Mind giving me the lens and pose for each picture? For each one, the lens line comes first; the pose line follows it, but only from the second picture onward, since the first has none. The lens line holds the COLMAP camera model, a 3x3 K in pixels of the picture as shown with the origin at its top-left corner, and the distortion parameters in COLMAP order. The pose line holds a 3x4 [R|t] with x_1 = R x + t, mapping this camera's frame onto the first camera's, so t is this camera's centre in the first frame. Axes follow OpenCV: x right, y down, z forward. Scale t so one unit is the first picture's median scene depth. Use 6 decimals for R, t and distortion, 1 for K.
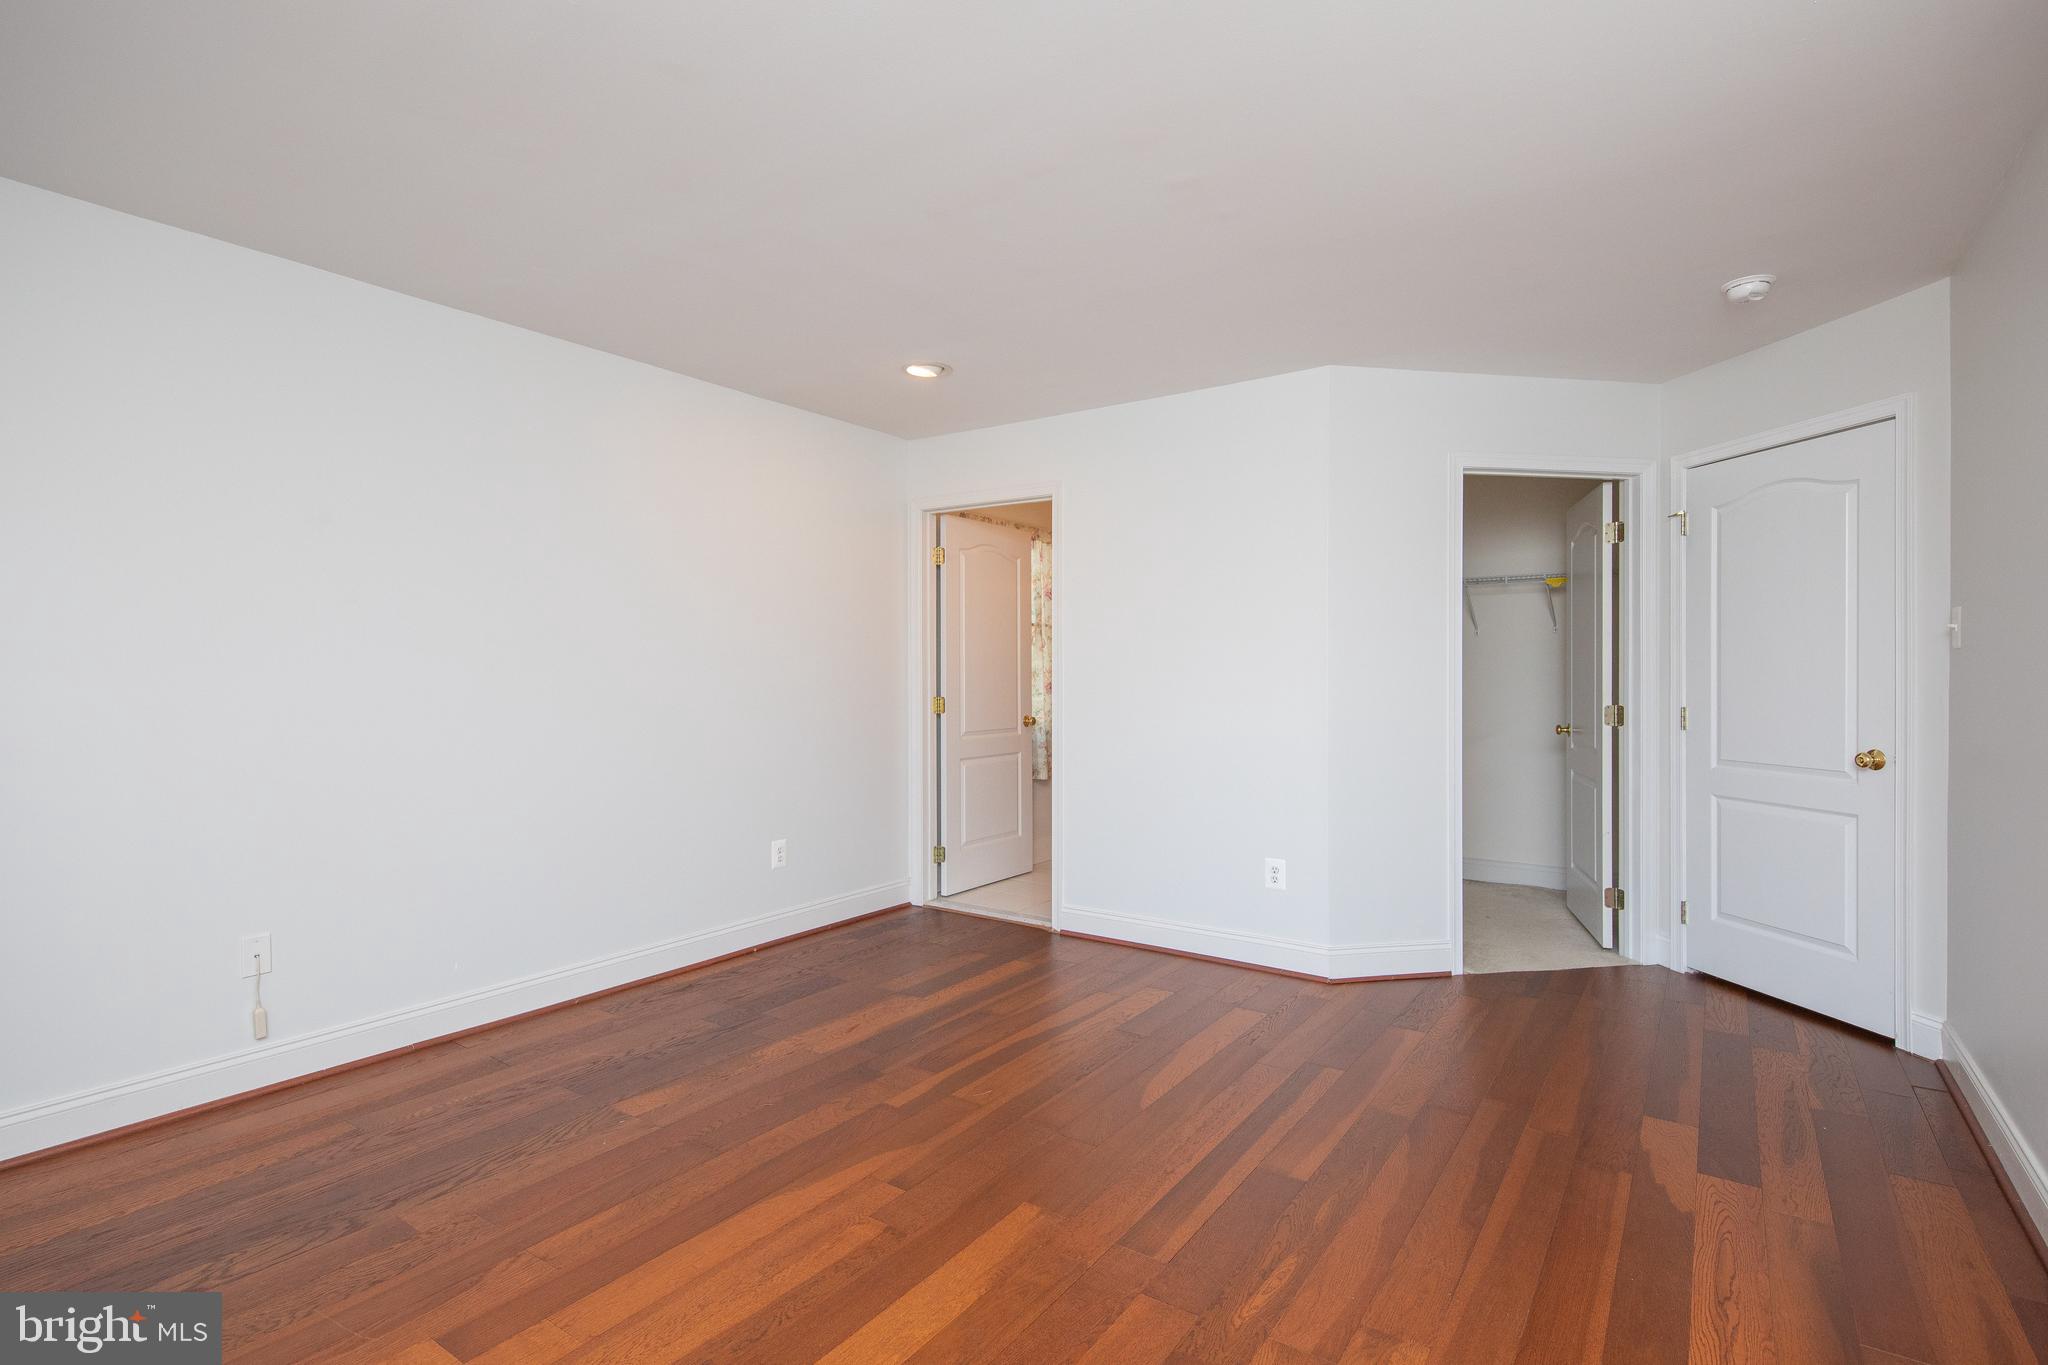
lens RADIAL K [[999.5, 0, 1024.7], [0, 999.5, 674.6], [0, 0, 1]] dist [-0.002372, -0.001134]
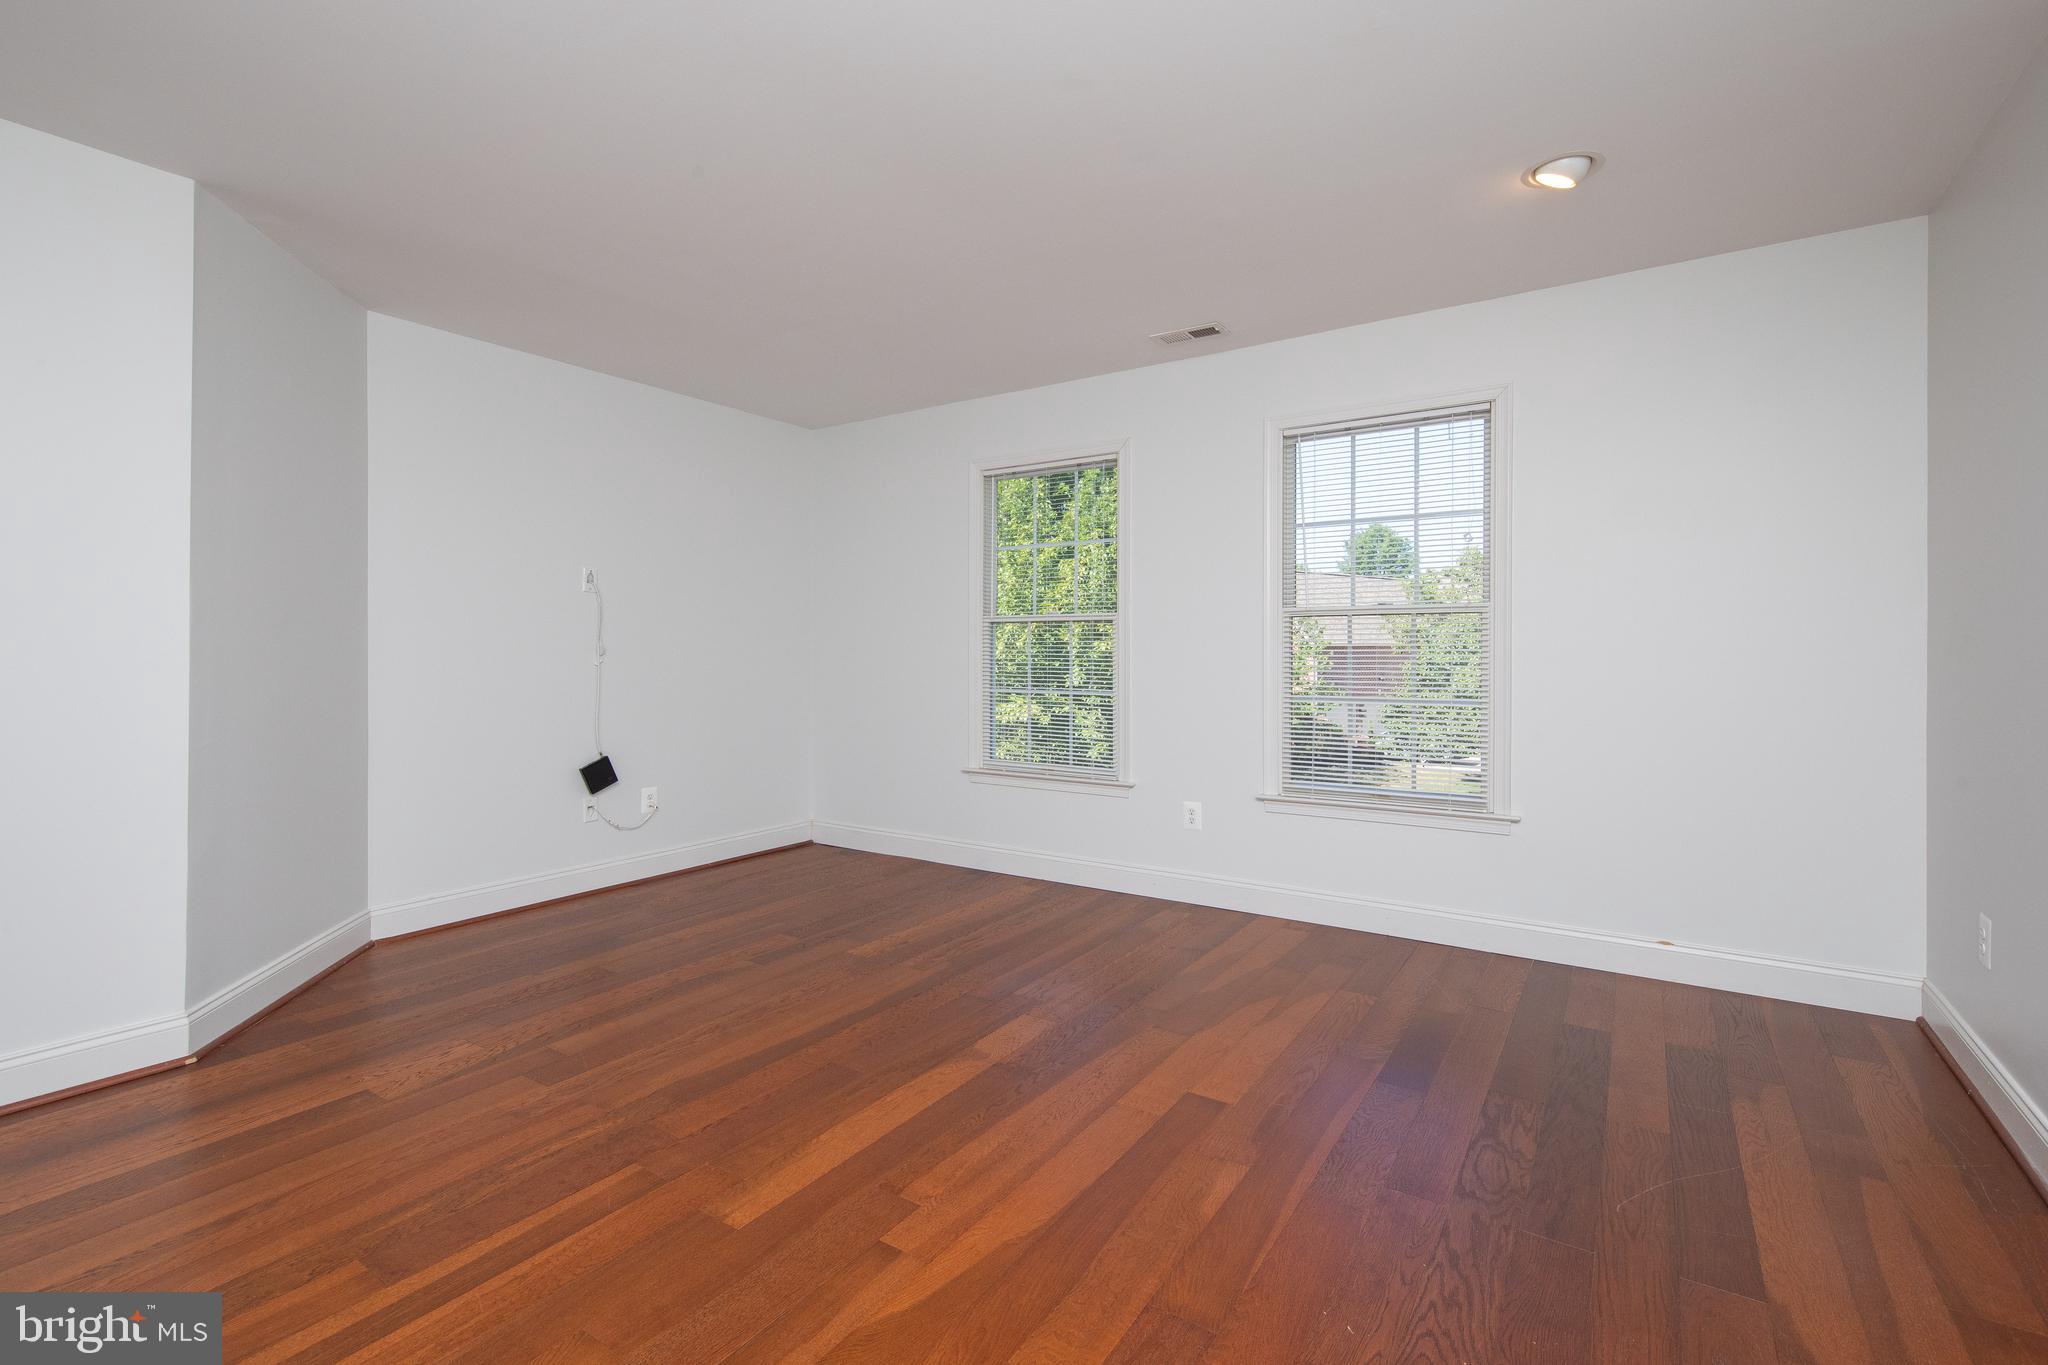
lens RADIAL K [[932.0, 0, 1023.4], [0, 932.0, 671.7], [0, 0, 1]] dist [0.005003, -0.000314]
pose [[-0.999677, -0.003117, -0.025218, -0.235312], [-0.003524, 0.999864, 0.016107, 0.045885], [0.025164, 0.016191, -0.999552, 1.916495]]
